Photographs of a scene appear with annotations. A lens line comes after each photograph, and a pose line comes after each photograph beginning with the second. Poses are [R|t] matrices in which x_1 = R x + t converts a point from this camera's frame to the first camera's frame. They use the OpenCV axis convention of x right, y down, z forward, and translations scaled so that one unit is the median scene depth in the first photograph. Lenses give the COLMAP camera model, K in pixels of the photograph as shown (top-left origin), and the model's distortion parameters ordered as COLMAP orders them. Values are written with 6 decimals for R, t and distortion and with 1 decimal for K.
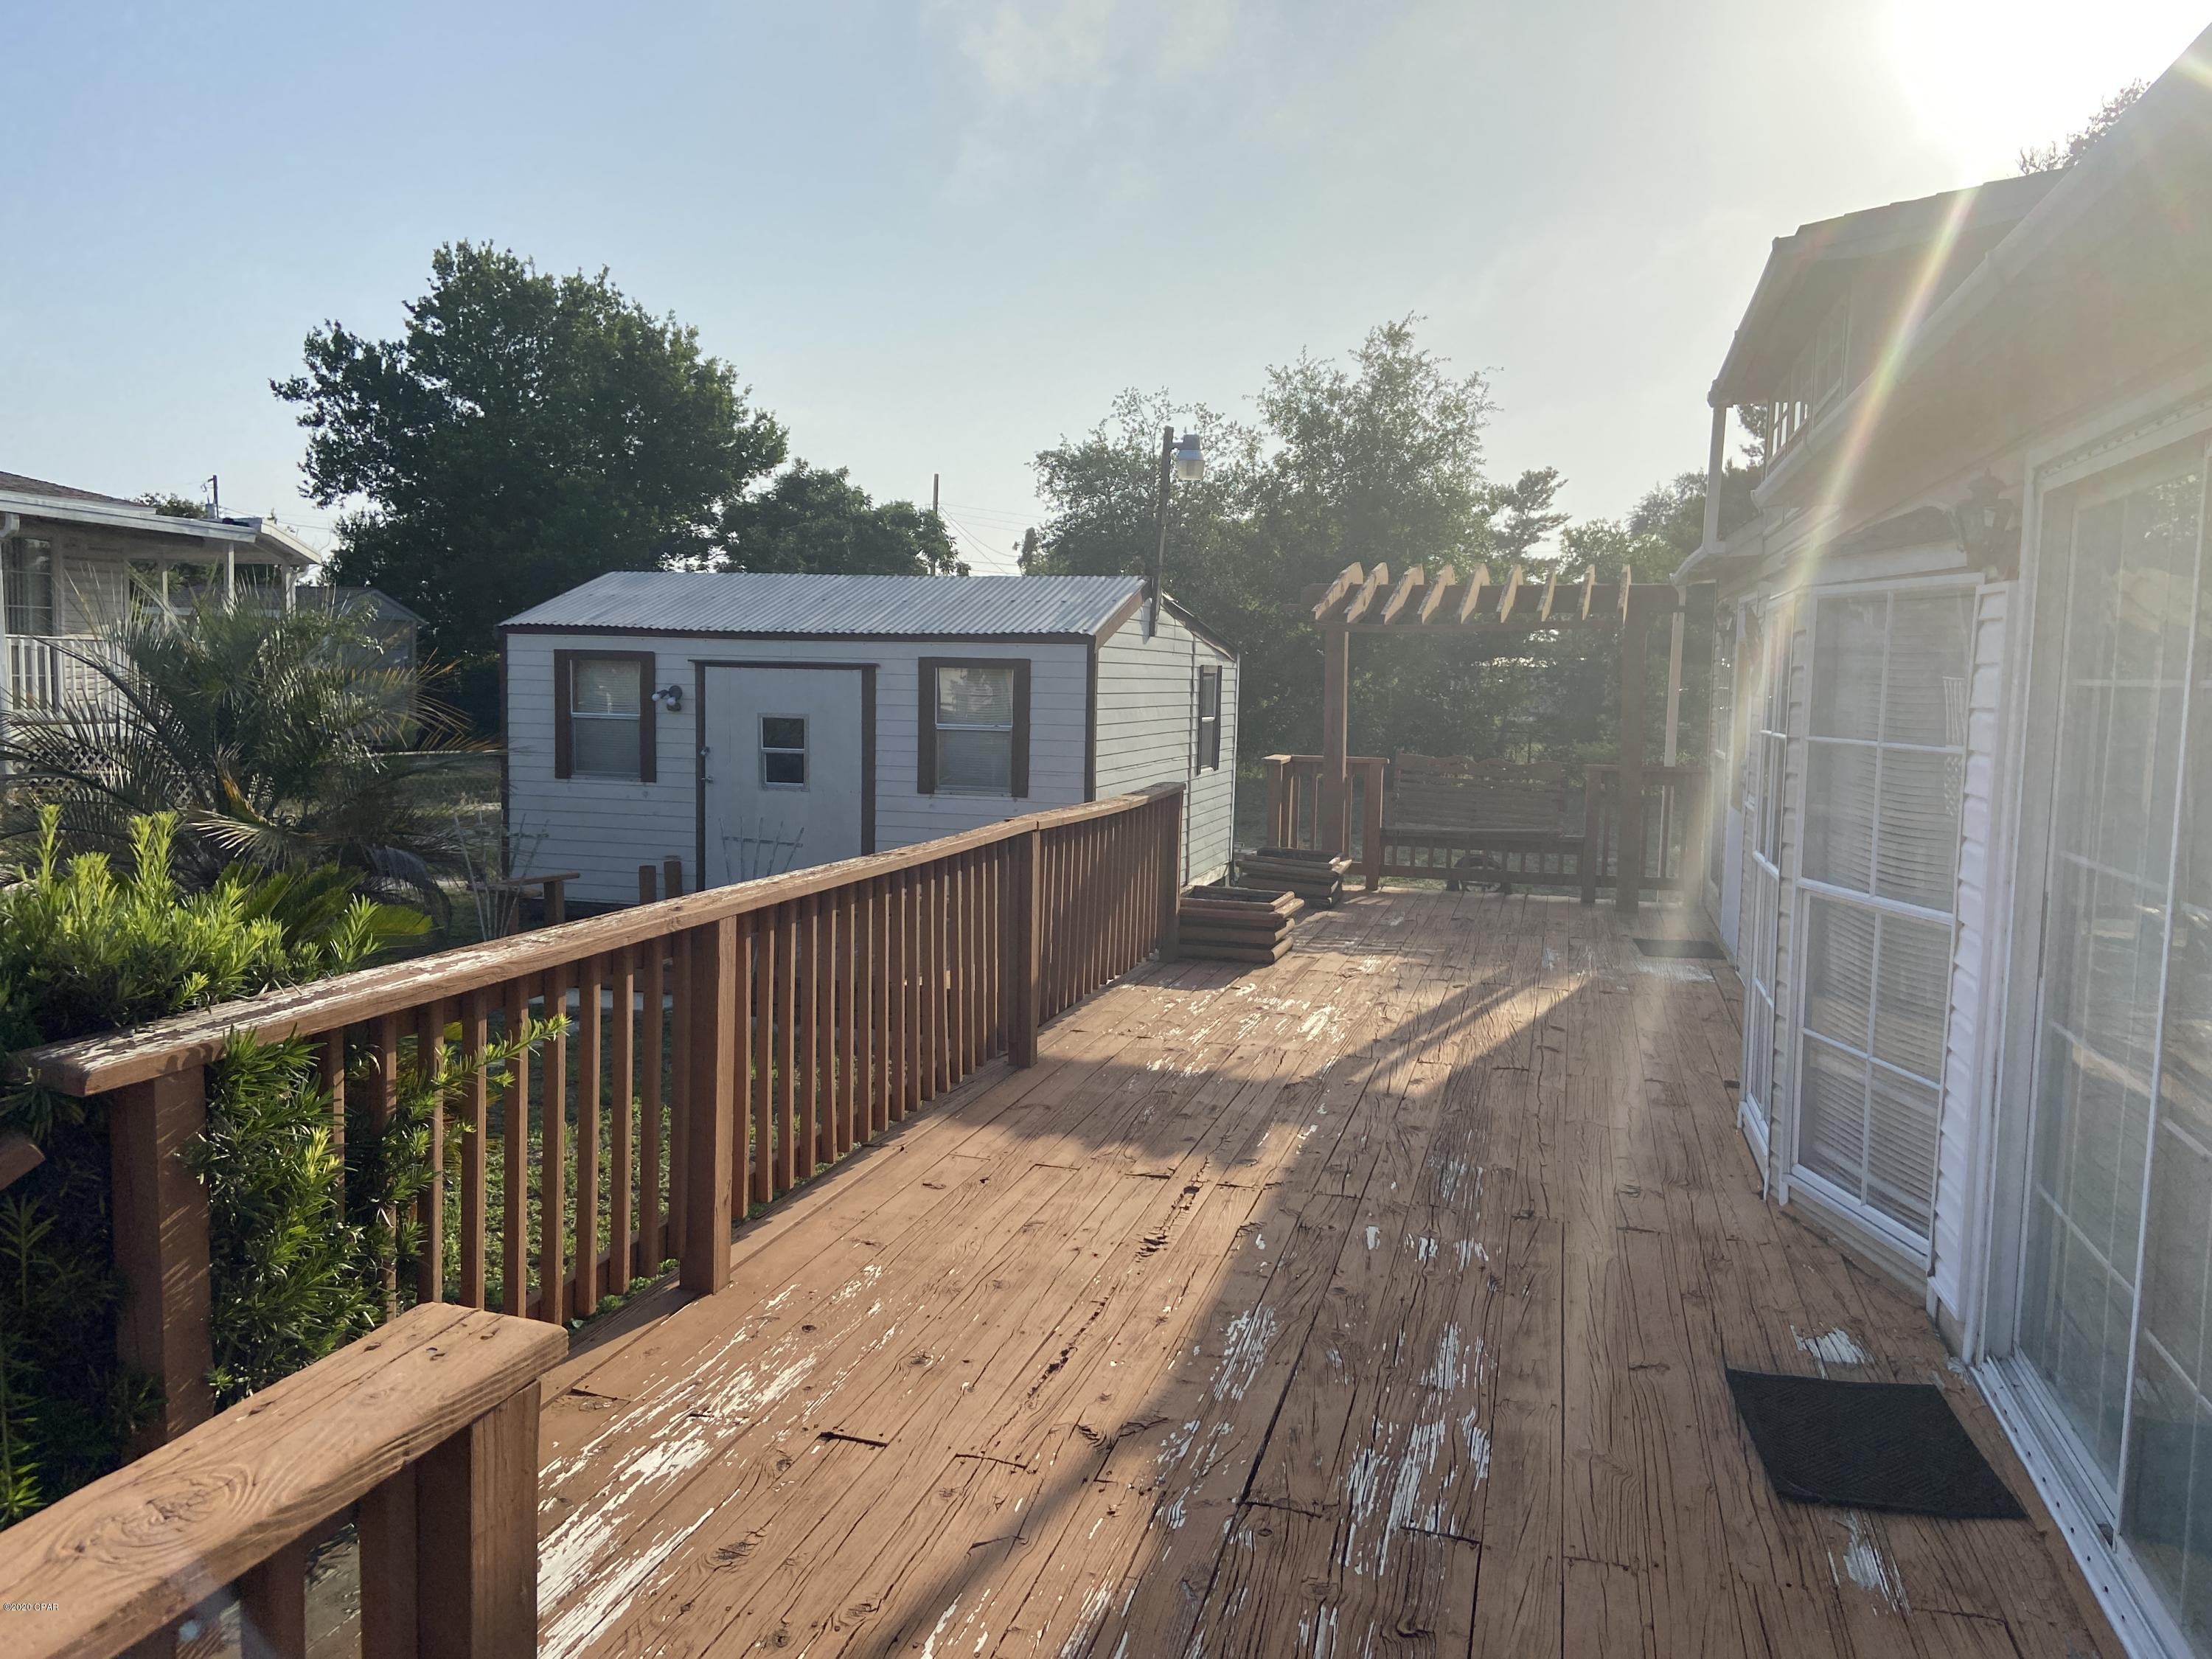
lens RADIAL K [[1654.1, 0, 1106.0], [0, 1654.1, 829.5], [0, 0, 1]] dist [0.080541, -0.001607]
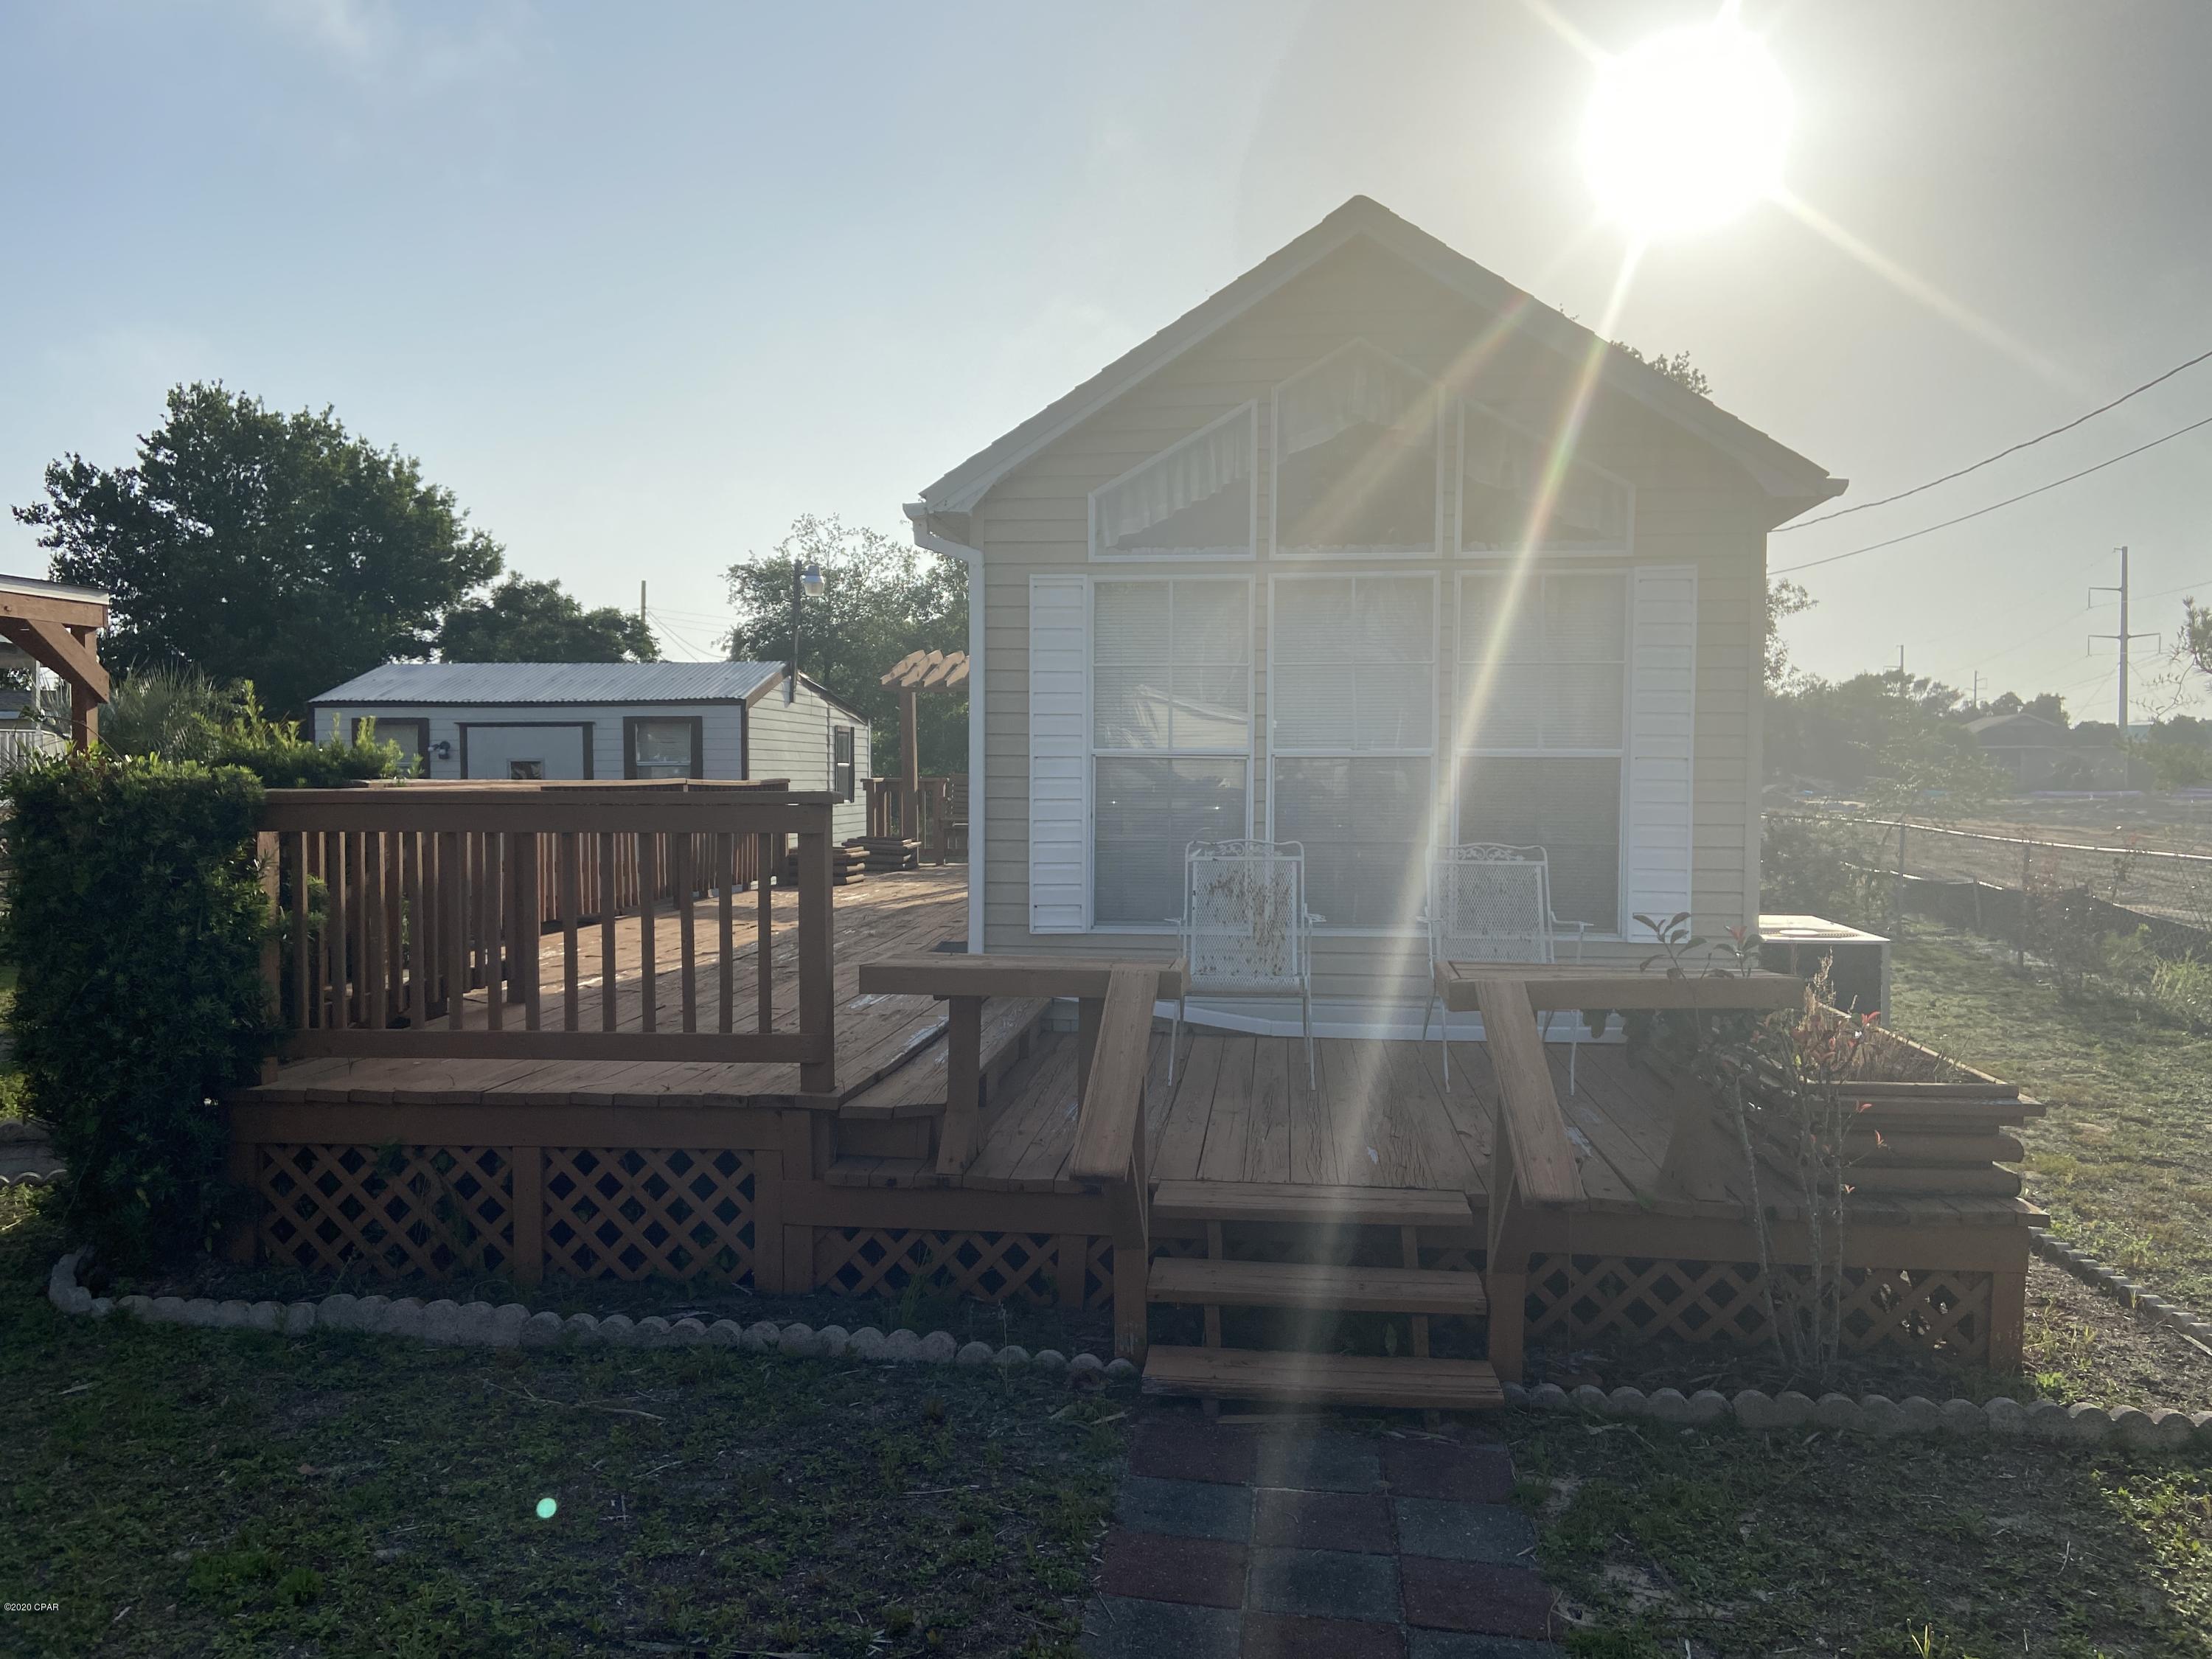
lens RADIAL K [[1664.7, 0, 1106.0], [0, 1664.7, 829.5], [0, 0, 1]] dist [0.084350, -0.081772]
pose [[0.986417, -0.028841, 0.161706, 0.023776], [0.038564, 0.997611, -0.057313, 0.035299], [-0.159667, 0.062770, 0.985173, -0.189287]]
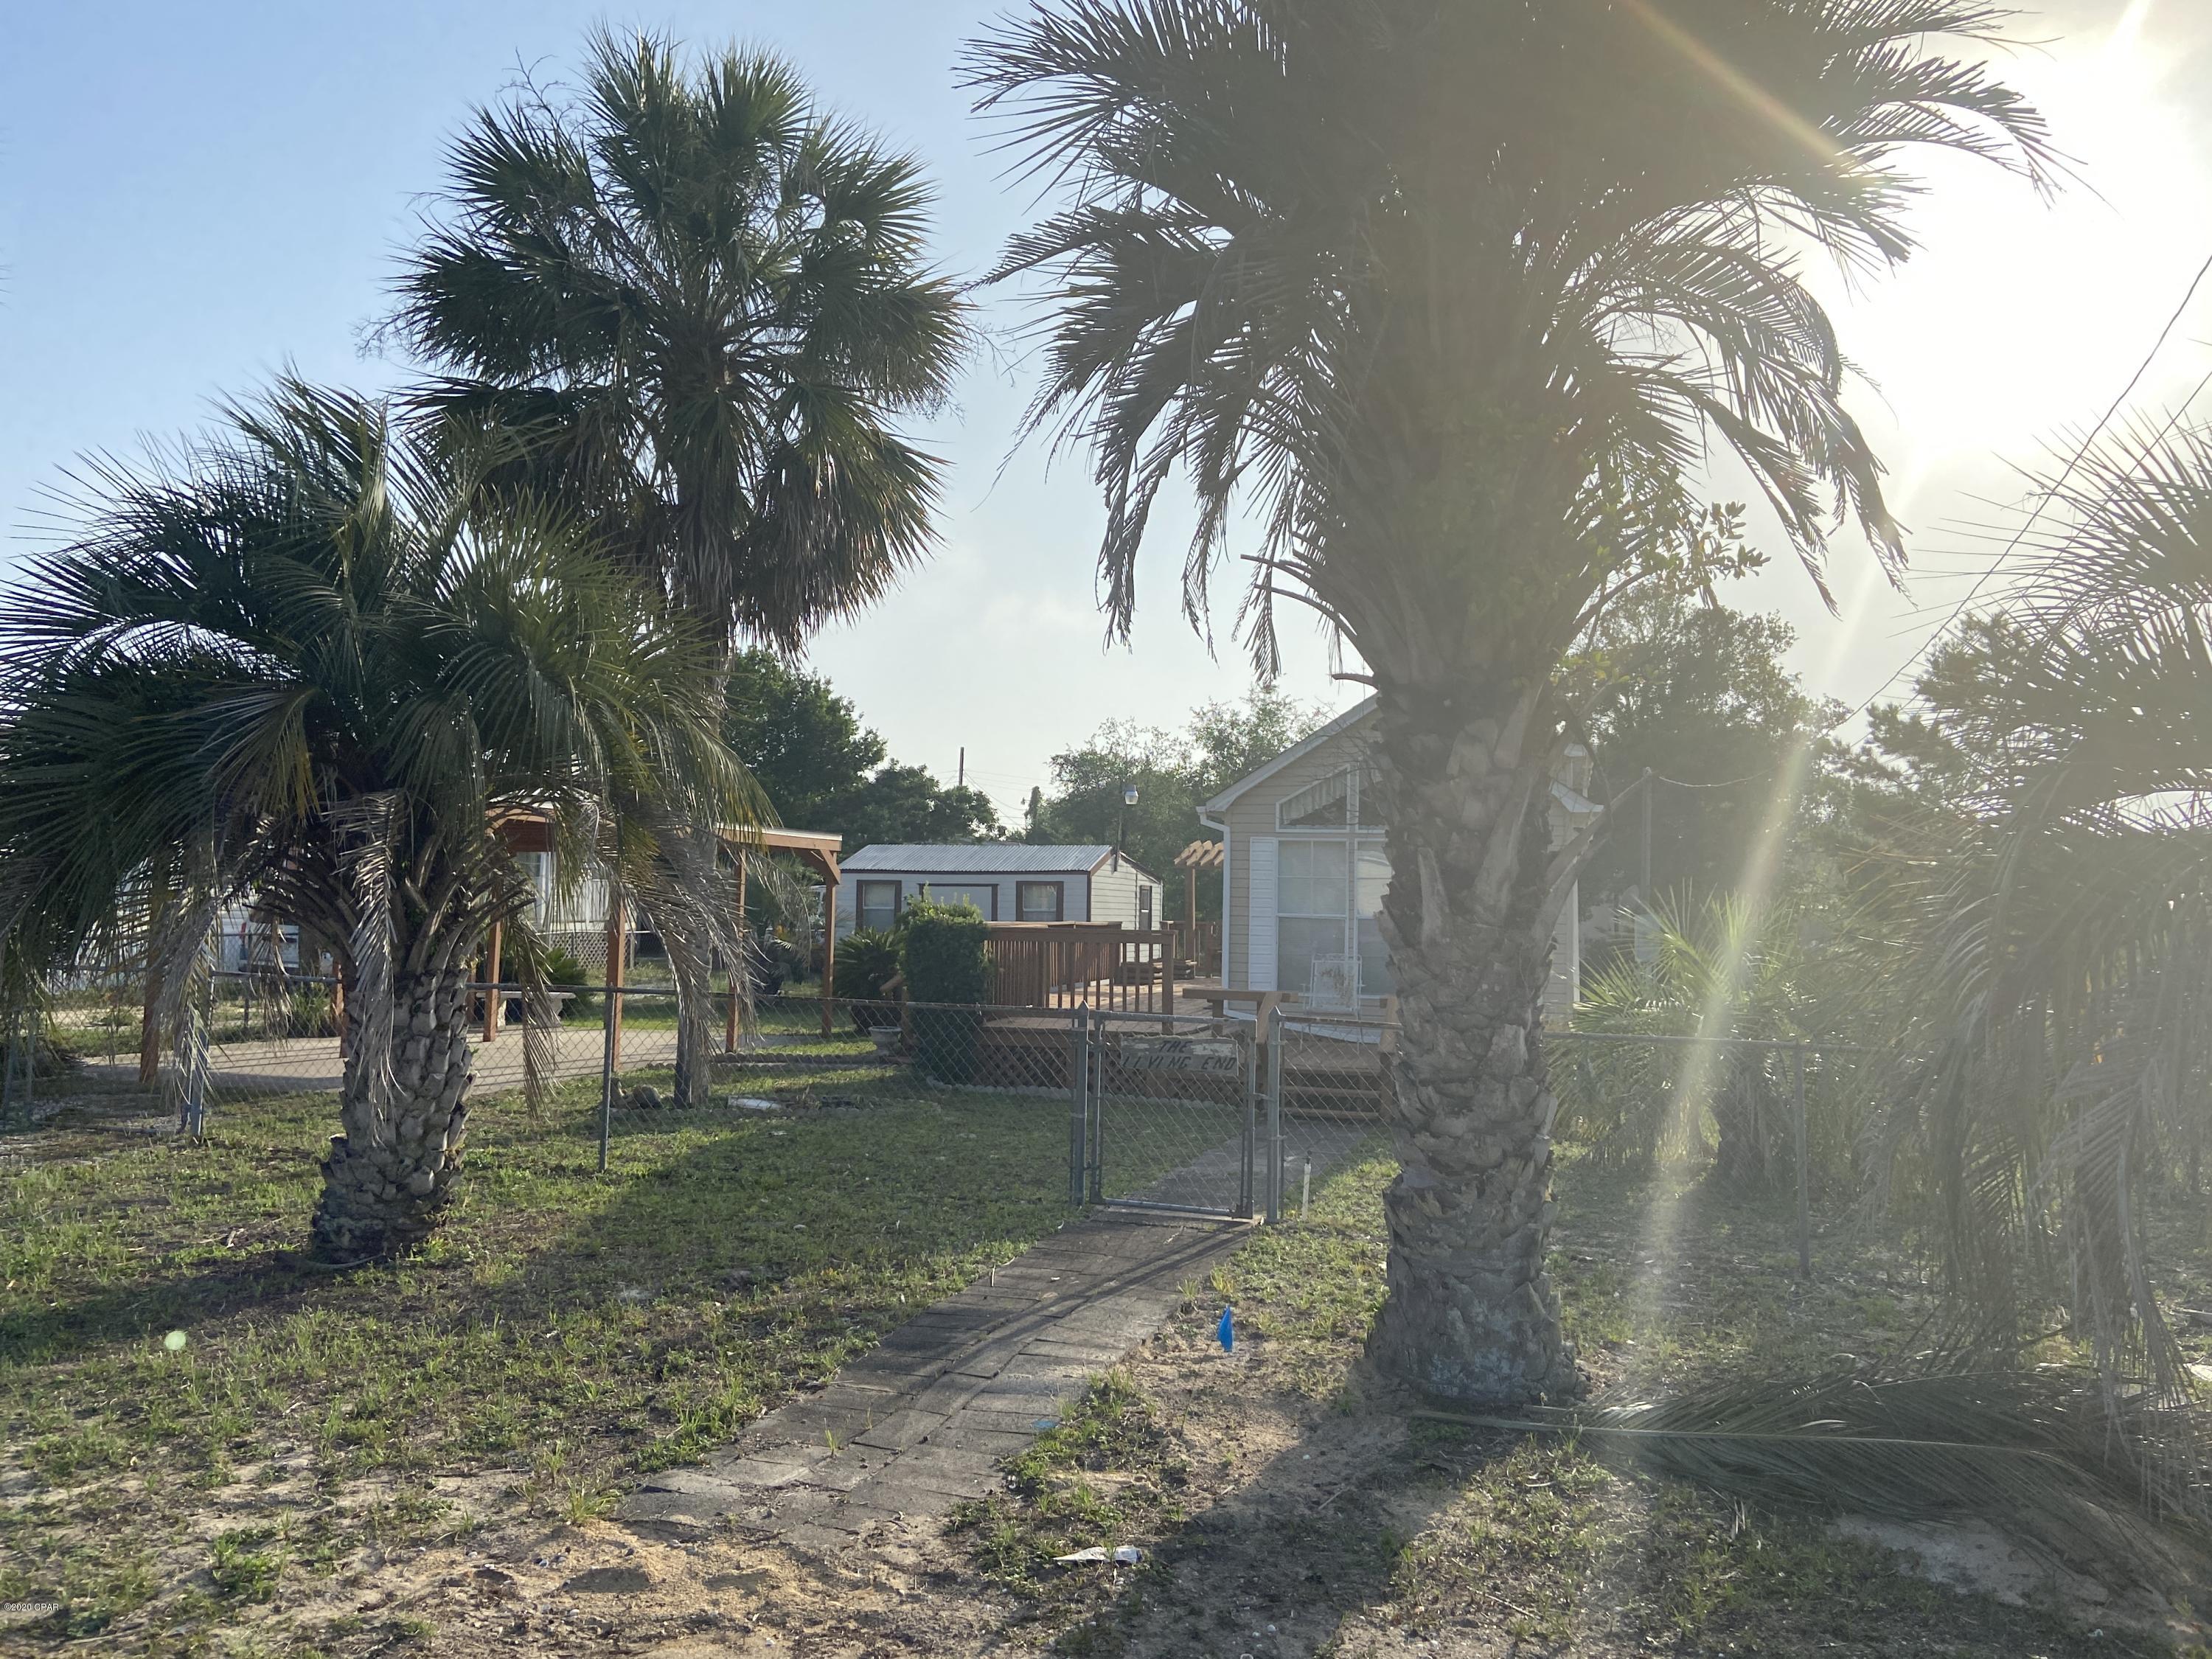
lens RADIAL K [[1664.7, 0, 1106.0], [0, 1664.7, 829.5], [0, 0, 1]] dist [0.084350, -0.081772]
pose [[0.999960, -0.007457, 0.004930, 0.001558], [0.008084, 0.989744, -0.142626, 0.060928], [-0.003816, 0.142660, 0.989764, -0.507798]]
